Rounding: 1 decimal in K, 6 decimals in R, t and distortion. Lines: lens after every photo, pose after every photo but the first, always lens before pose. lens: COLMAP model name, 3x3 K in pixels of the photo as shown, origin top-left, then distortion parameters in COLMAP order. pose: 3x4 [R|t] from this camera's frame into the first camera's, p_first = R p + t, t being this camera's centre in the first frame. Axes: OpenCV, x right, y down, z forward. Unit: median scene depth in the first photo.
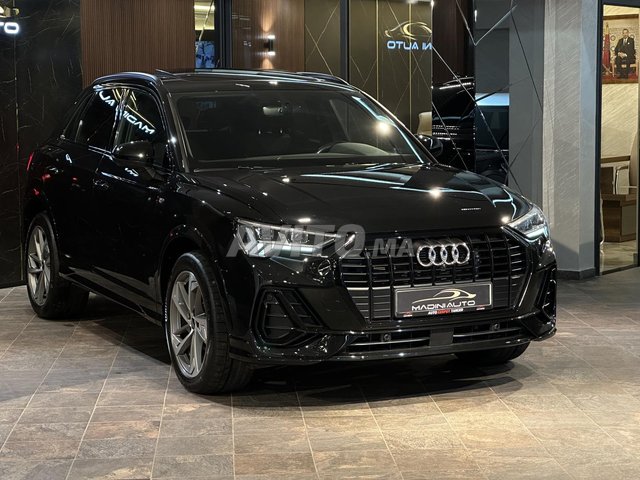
lens RADIAL K [[1428.5, 0, 320.0], [0, 1428.5, 240.1], [0, 0, 1]] dist [0.031220, 0.000000]
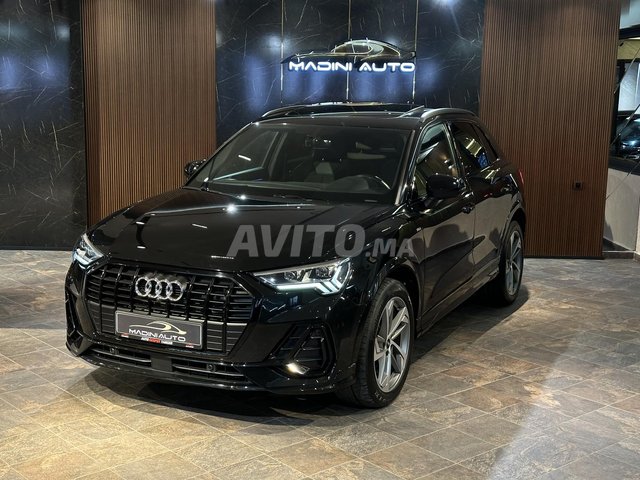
lens RADIAL K [[897.0, 0, 319.8], [0, 897.0, 240.0], [0, 0, 1]] dist [-0.010160, 0.000000]
pose [[0.555310, 0.142558, -0.819334, 0.702161], [-0.093143, 0.989661, 0.109066, -0.111421], [0.826411, 0.015750, 0.562847, 0.715576]]
